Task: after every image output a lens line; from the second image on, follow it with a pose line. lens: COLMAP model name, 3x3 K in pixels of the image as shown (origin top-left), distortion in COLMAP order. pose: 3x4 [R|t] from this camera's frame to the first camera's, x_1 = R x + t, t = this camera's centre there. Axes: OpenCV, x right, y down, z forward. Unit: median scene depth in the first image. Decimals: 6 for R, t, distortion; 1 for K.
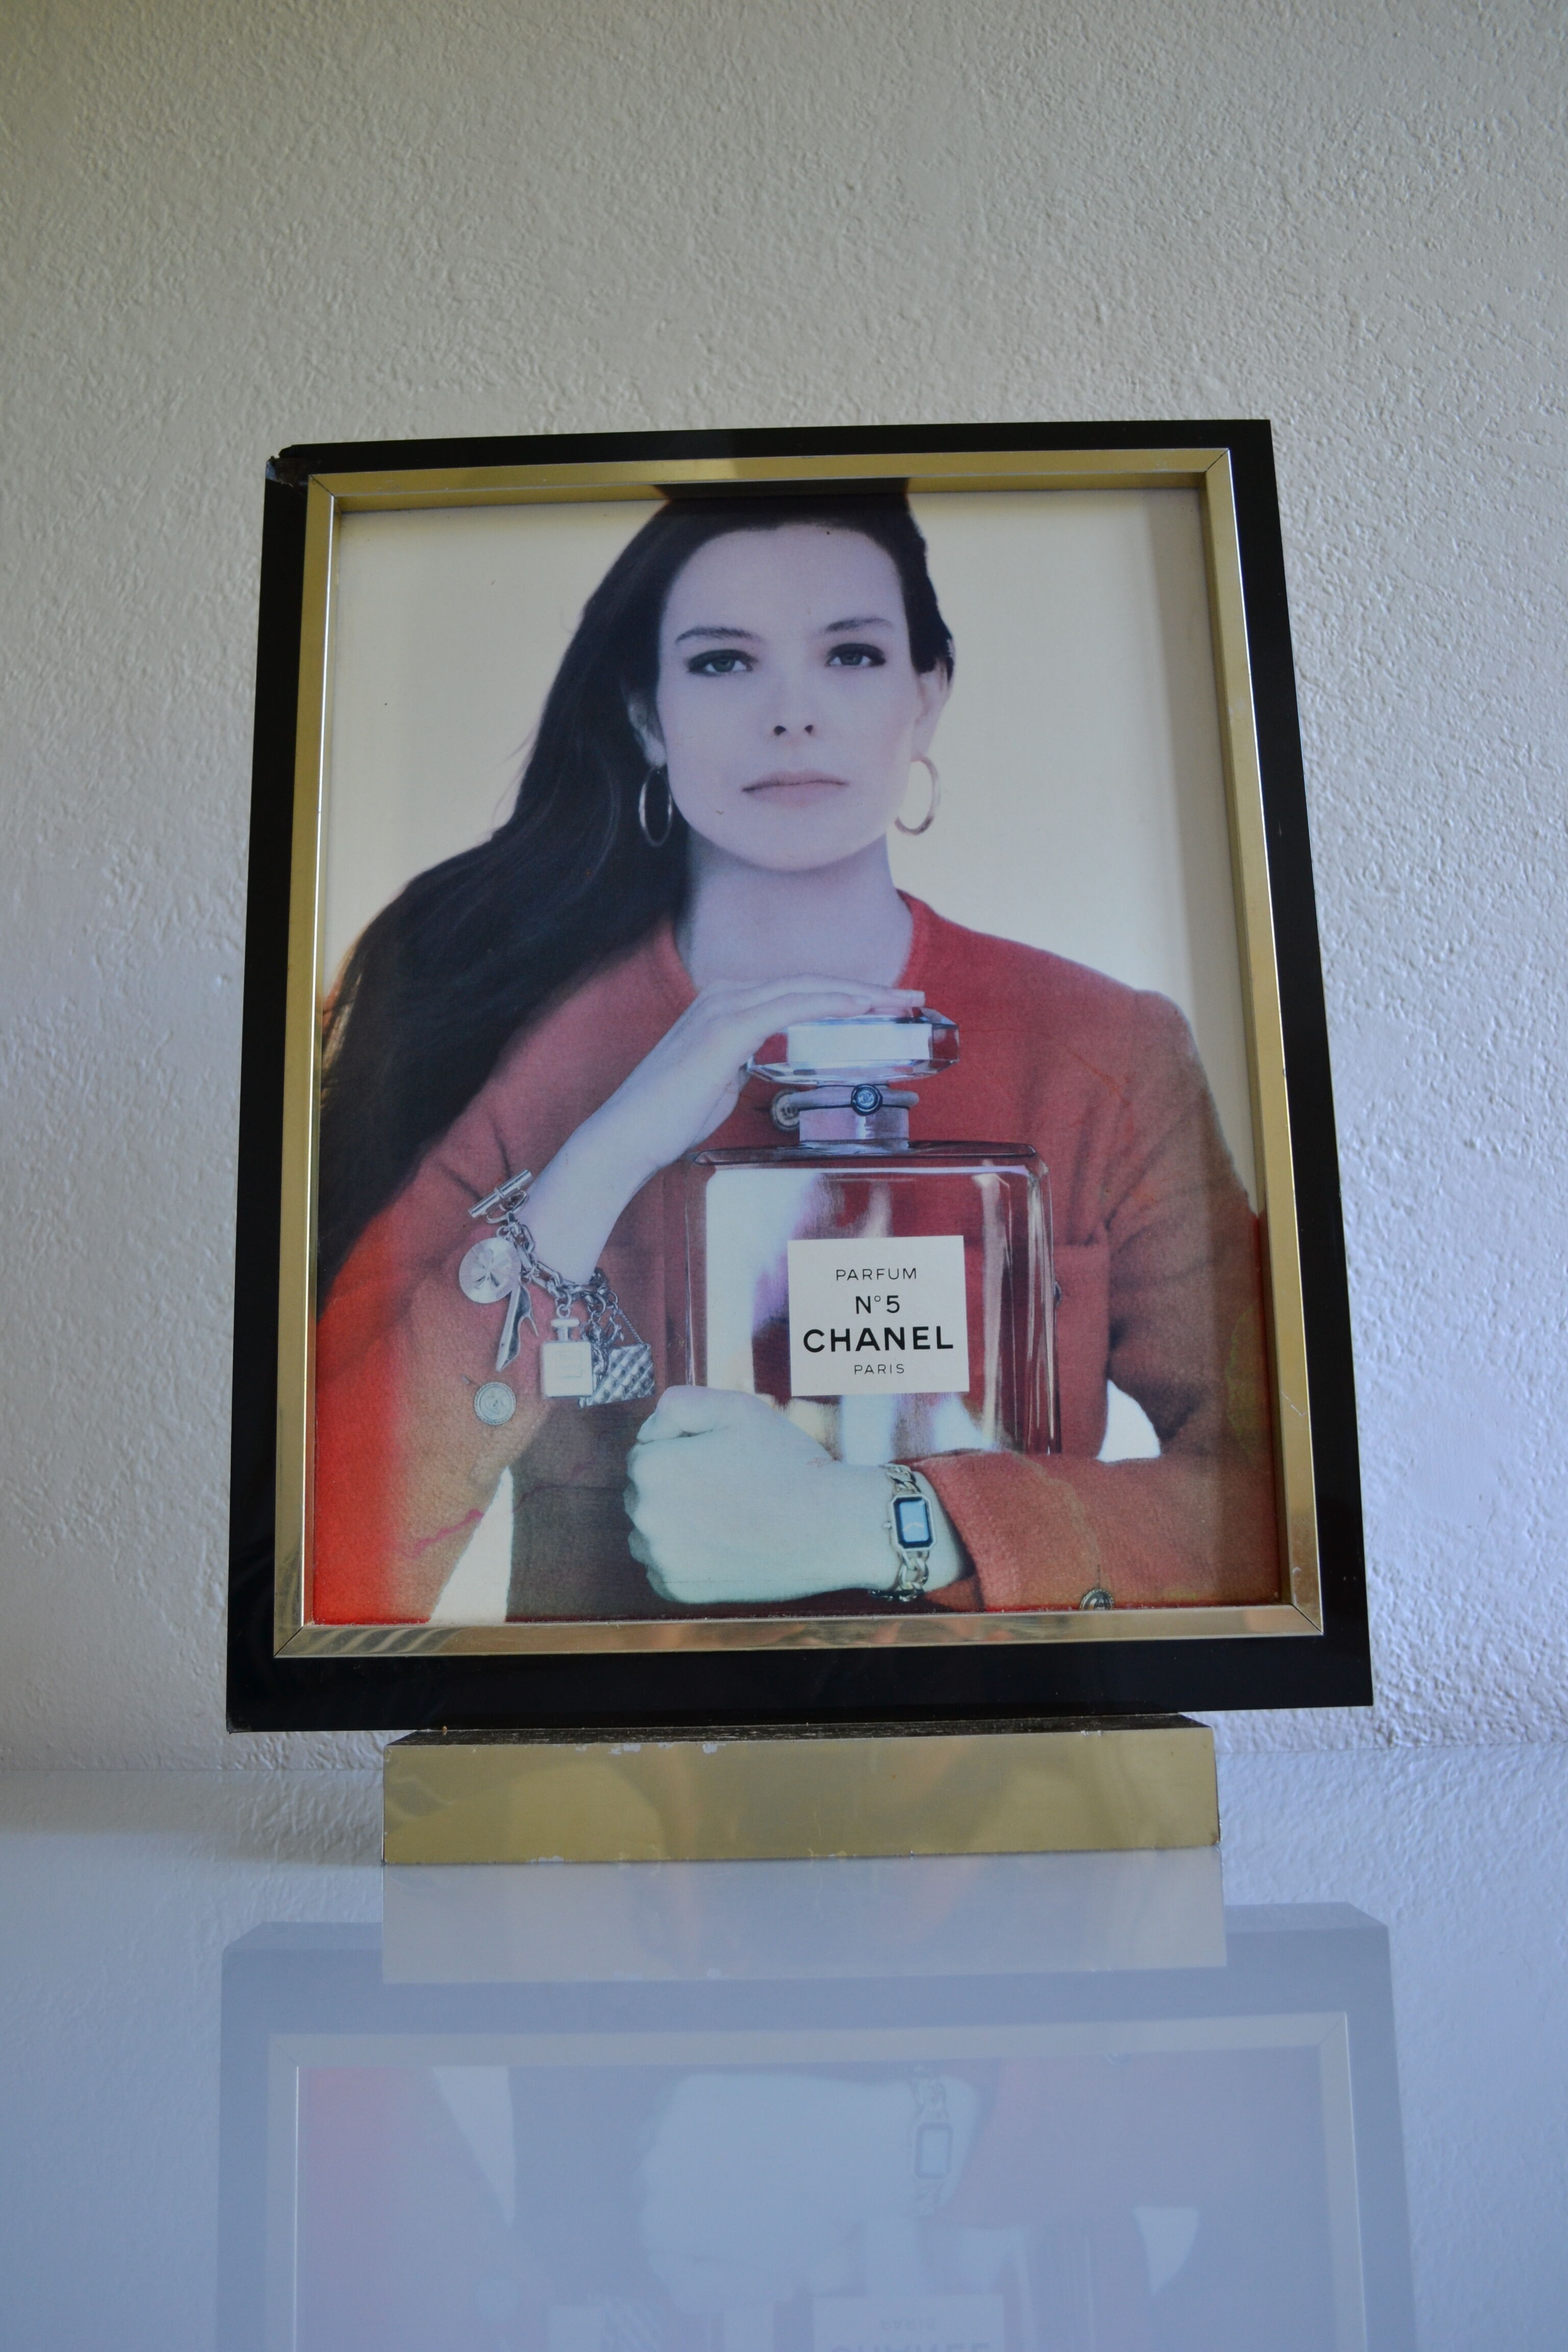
lens RADIAL K [[1882.2, 0, 774.0], [0, 1882.2, 1179.1], [0, 0, 1]] dist [-0.087587, 0.003942]
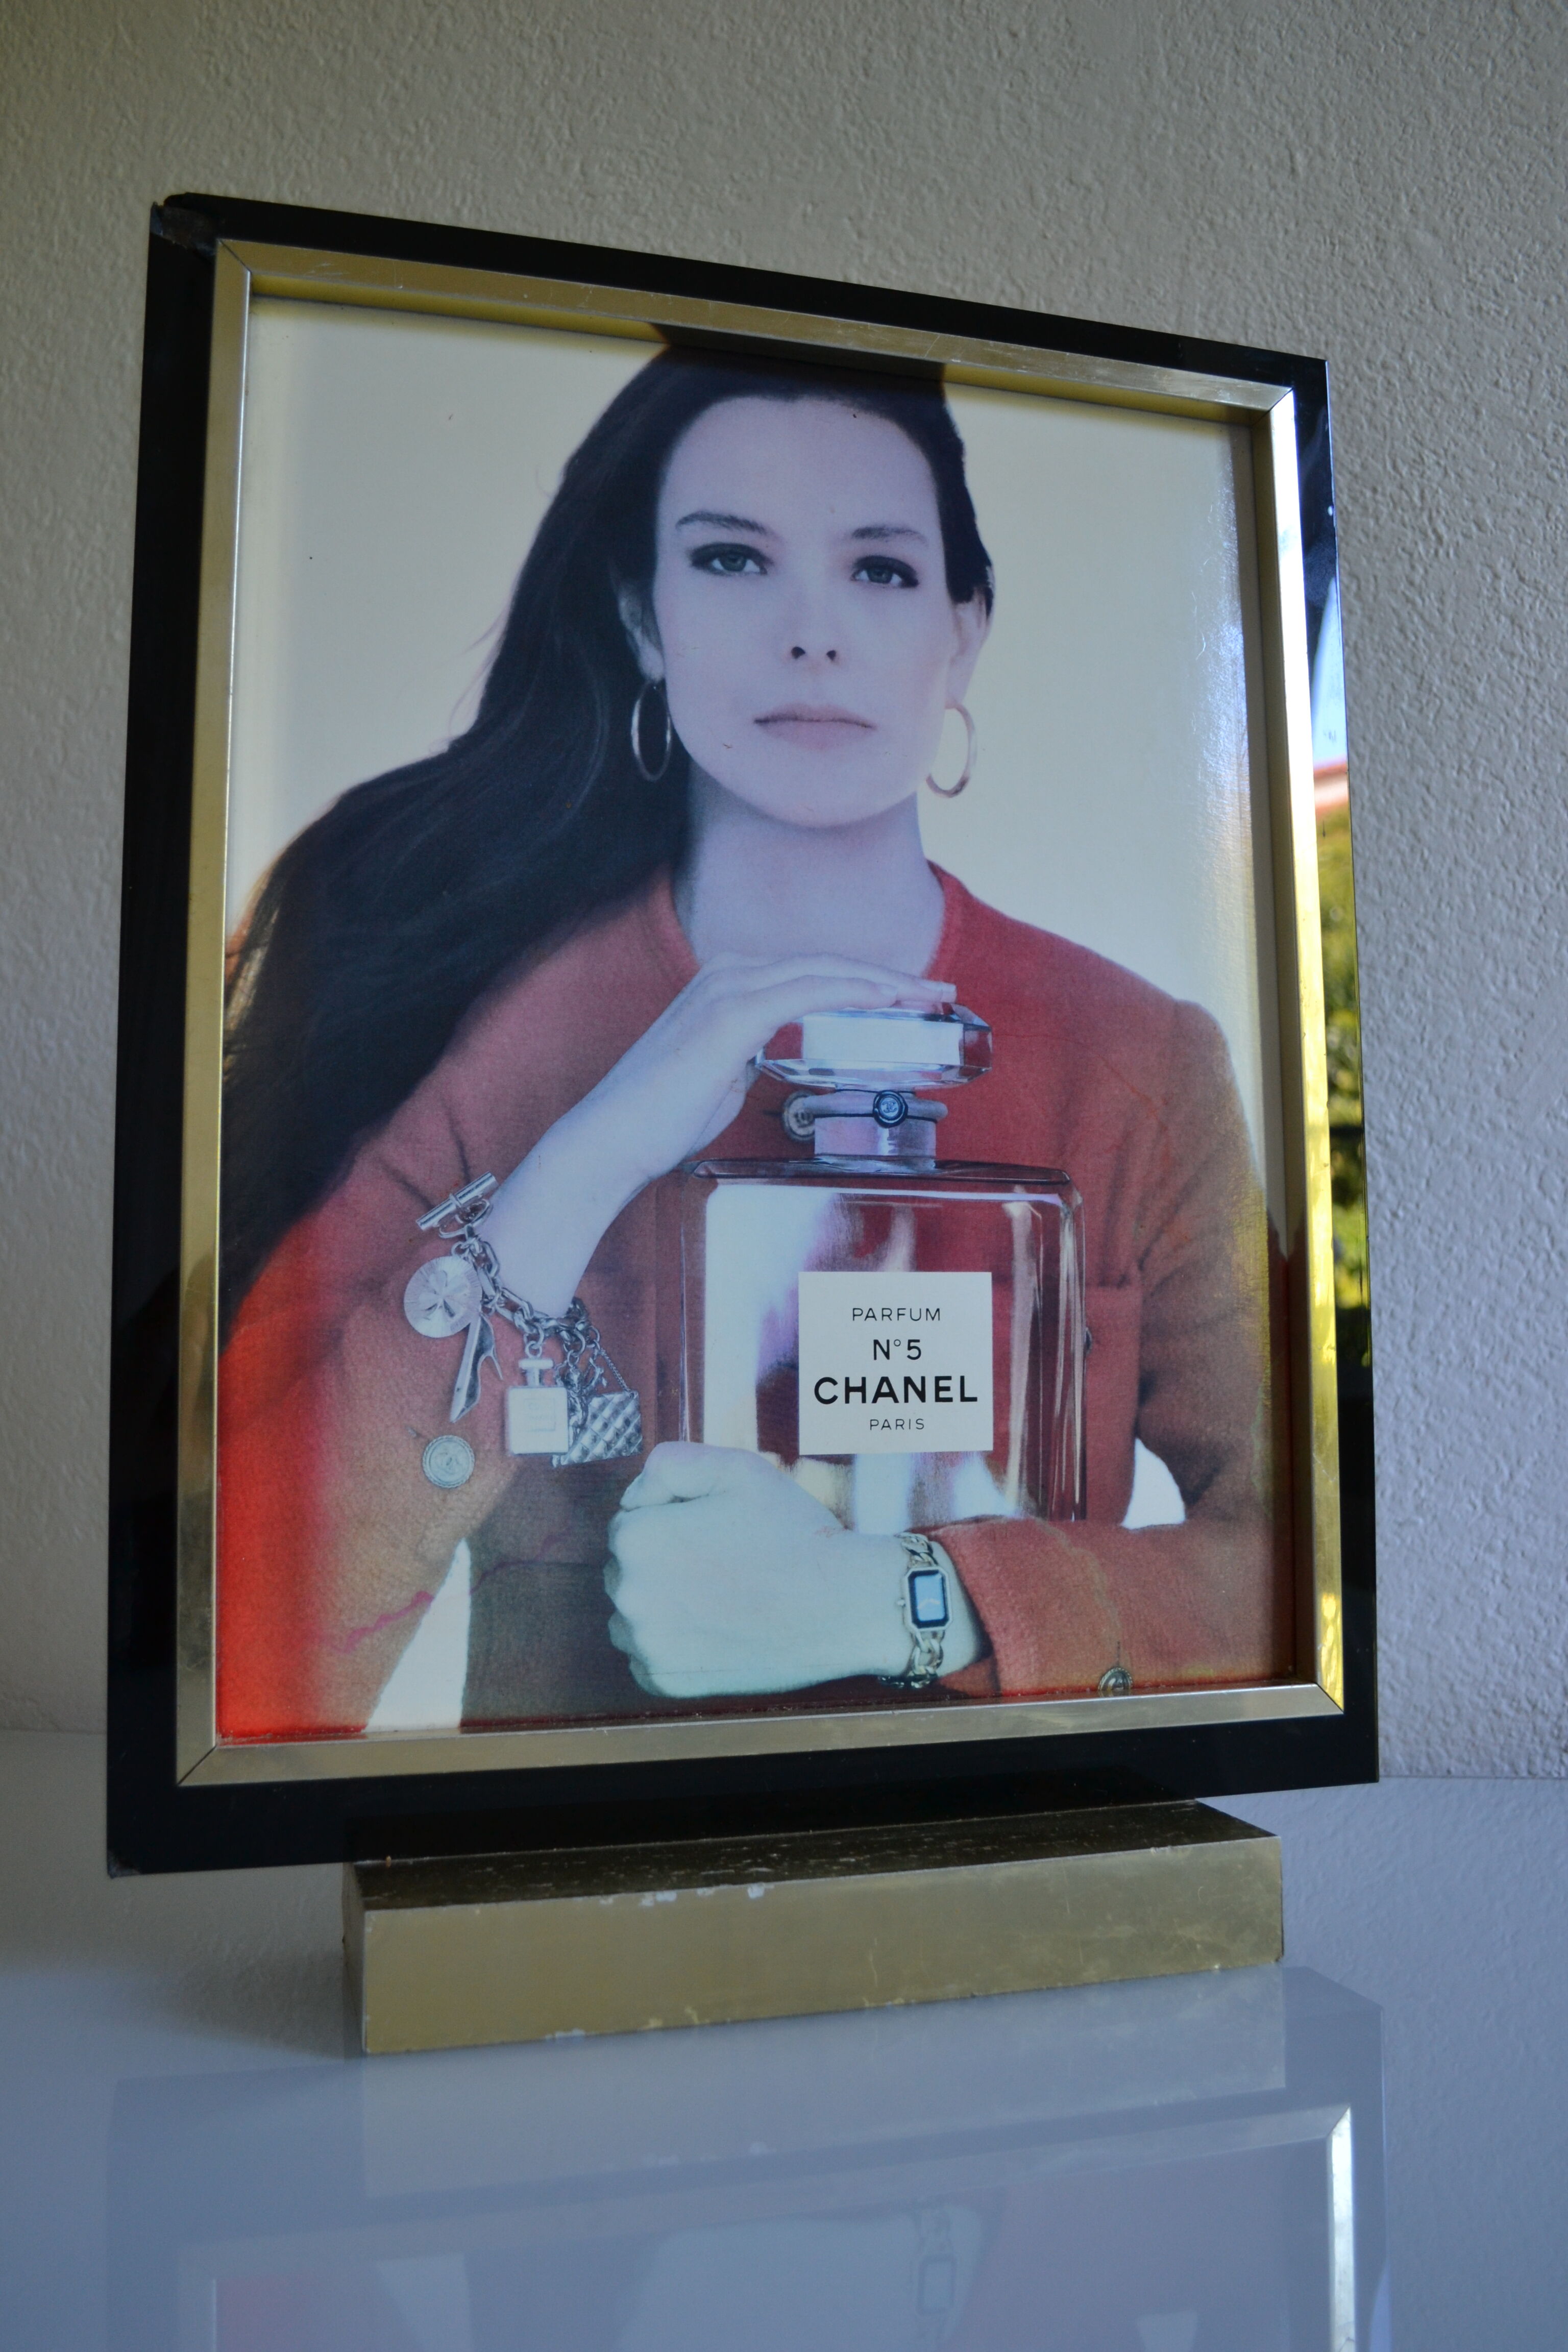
lens RADIAL K [[1903.4, 0, 772.3], [0, 1903.4, 1184.0], [0, 0, 1]] dist [-0.084589, 0.006577]
pose [[0.960075, 0.041484, 0.276649, -0.244057], [-0.067257, 0.994165, 0.084330, -0.078633], [-0.271537, -0.099570, 0.957264, 0.182738]]
